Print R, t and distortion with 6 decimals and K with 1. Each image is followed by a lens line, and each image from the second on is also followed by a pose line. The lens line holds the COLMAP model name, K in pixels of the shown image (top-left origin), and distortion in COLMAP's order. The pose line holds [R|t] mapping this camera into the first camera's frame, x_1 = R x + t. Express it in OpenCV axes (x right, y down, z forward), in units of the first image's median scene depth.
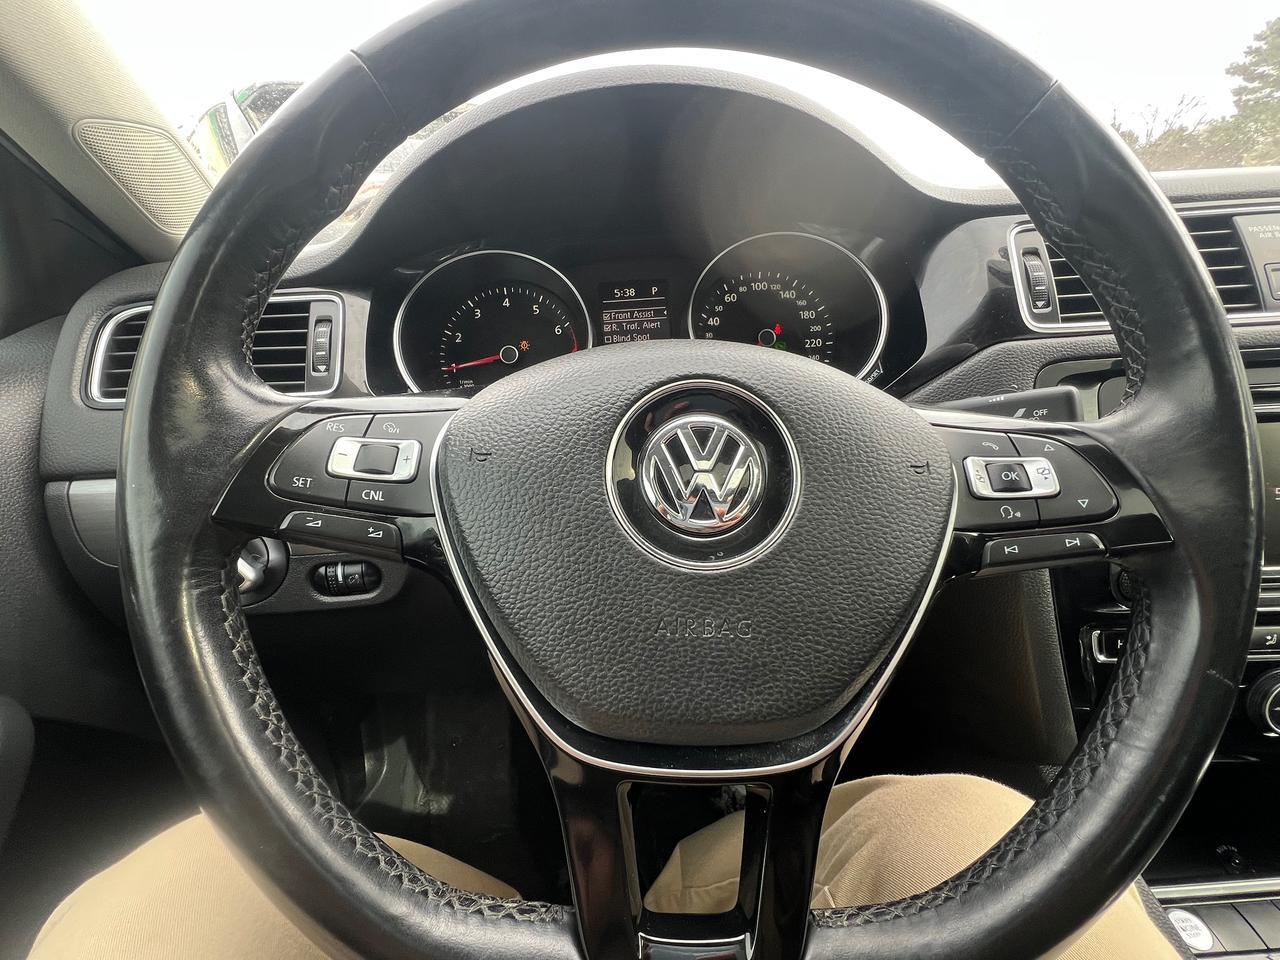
lens RADIAL K [[595.6, 0, 637.6], [0, 595.6, 477.1], [0, 0, 1]] dist [-0.001174, -0.001513]
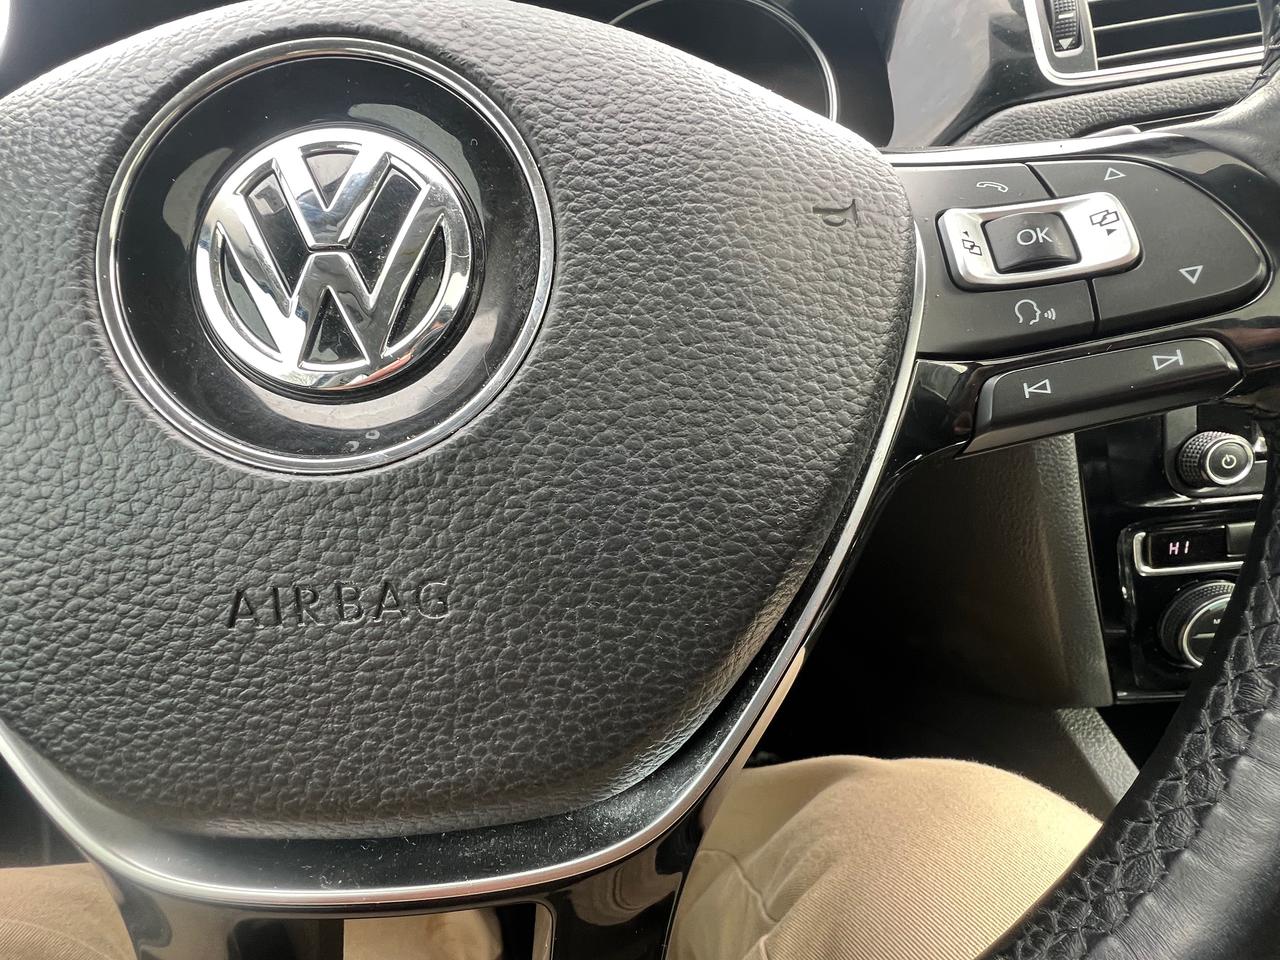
lens RADIAL K [[595.6, 0, 641.5], [0, 595.6, 486.8], [0, 0, 1]] dist [-0.001174, -0.001513]
pose [[0.996982, -0.077612, 0.001942, 0.329342], [0.076772, 0.989293, 0.124118, 0.127508], [-0.011555, -0.123594, 0.992266, 0.563613]]
